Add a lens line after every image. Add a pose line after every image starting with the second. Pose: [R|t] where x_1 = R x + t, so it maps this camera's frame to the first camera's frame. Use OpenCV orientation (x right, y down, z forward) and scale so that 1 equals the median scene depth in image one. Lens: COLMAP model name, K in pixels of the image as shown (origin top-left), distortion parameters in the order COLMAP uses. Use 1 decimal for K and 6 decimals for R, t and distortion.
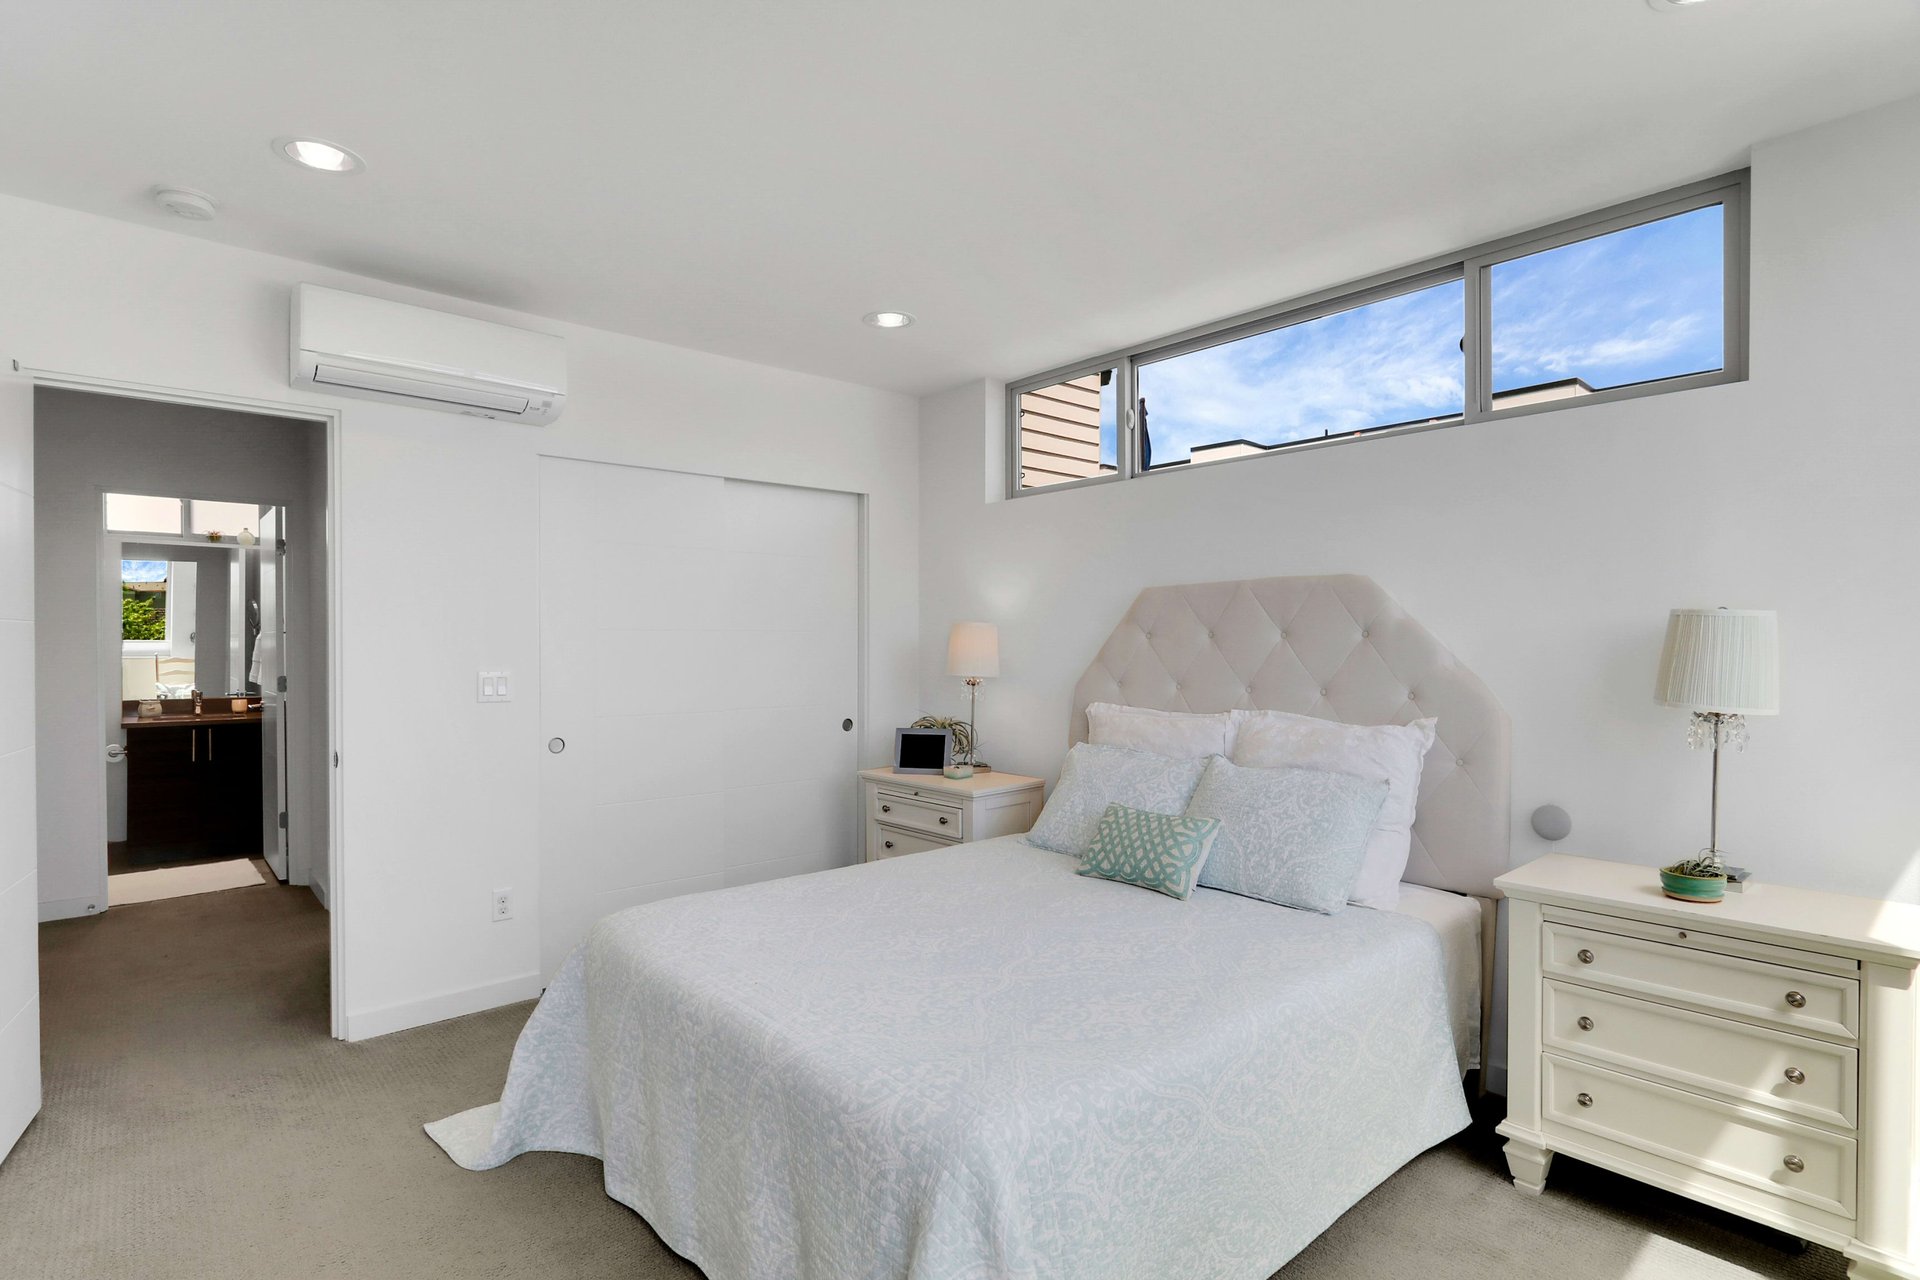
lens RADIAL K [[958.6, 0, 959.2], [0, 958.6, 634.6], [0, 0, 1]] dist [0.001069, -0.000238]
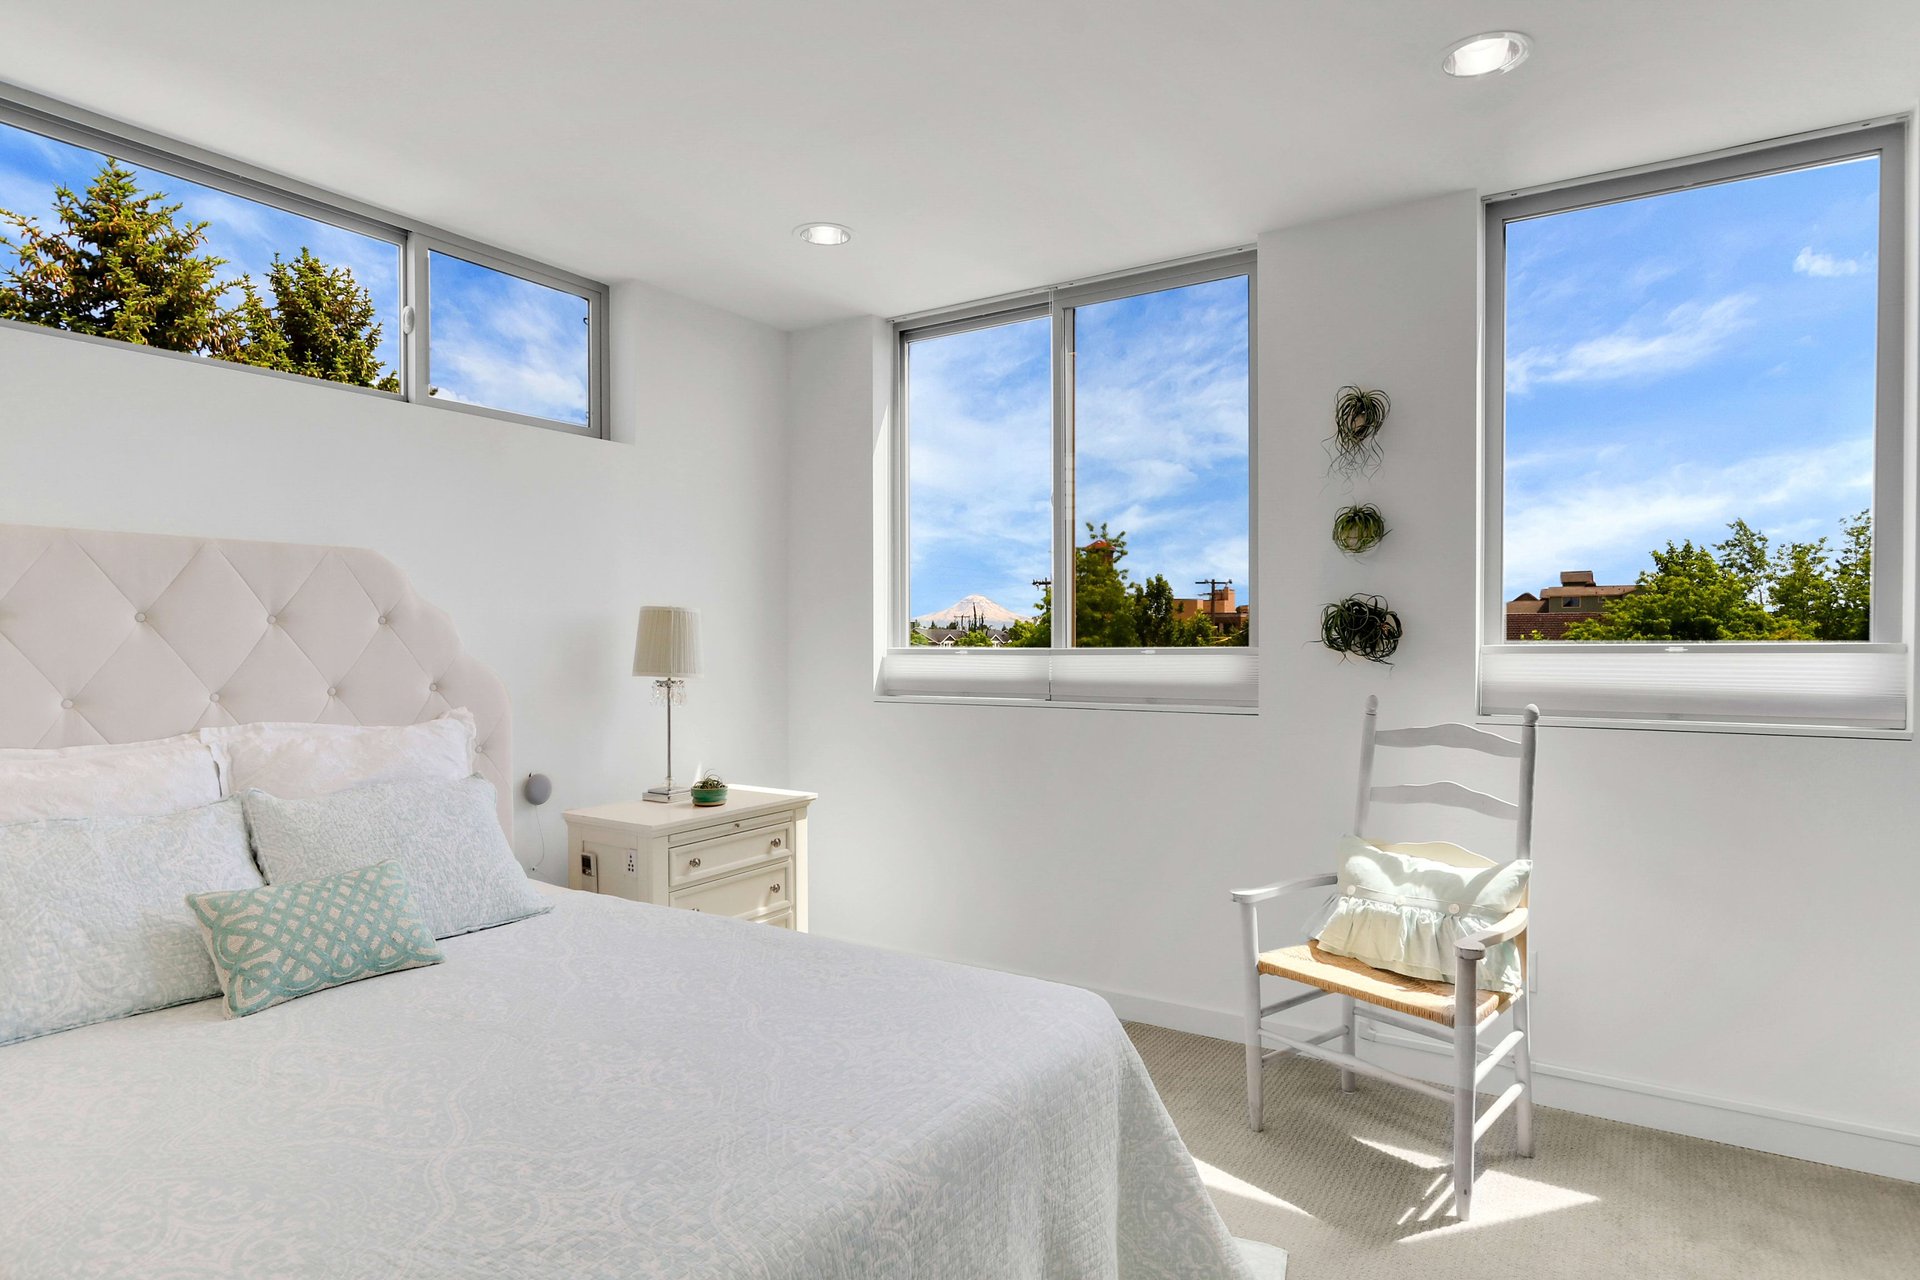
lens RADIAL K [[1030.7, 0, 955.7], [0, 1030.7, 646.6], [0, 0, 1]] dist [-0.005105, -0.000521]
pose [[-0.258728, -0.000043, 0.965950, -0.636769], [0.007292, 0.999971, 0.001997, 0.026325], [-0.965923, 0.007560, -0.258721, 0.784726]]
